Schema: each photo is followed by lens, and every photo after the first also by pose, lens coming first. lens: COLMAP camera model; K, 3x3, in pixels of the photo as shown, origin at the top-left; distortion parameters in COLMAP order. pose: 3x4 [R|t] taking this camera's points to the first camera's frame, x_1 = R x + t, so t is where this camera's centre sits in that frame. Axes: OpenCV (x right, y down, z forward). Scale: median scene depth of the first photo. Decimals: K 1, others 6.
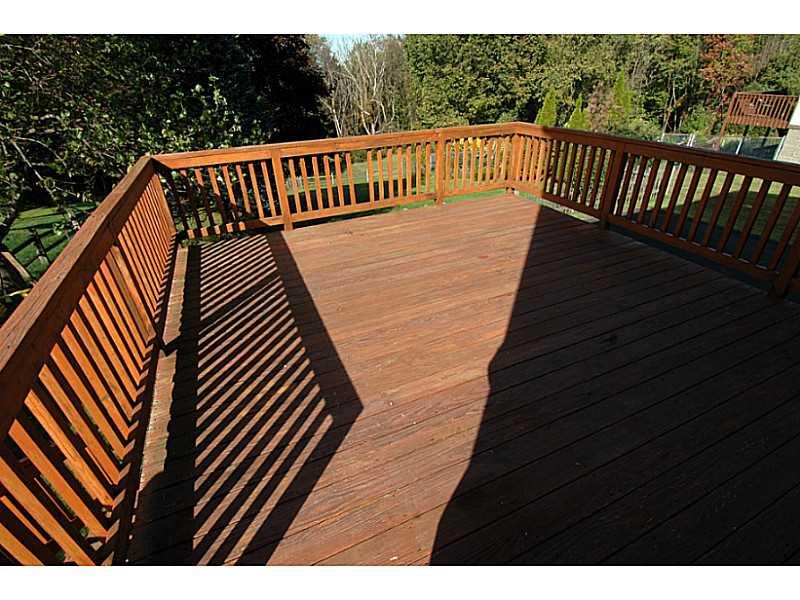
lens RADIAL K [[385.9, 0, 400.9], [0, 385.9, 296.6], [0, 0, 1]] dist [-0.005831, -0.004357]
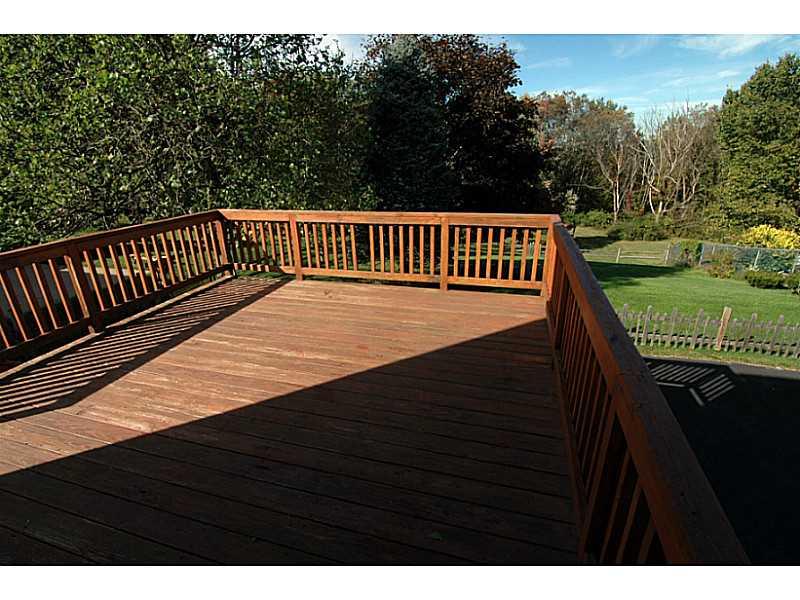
lens RADIAL K [[385.9, 0, 397.3], [0, 385.9, 304.6], [0, 0, 1]] dist [-0.005831, -0.004357]
pose [[0.763255, 0.243483, -0.598463, 0.561648], [-0.323655, 0.945761, -0.027996, -0.139894], [0.559187, 0.215064, 0.800661, 0.199094]]
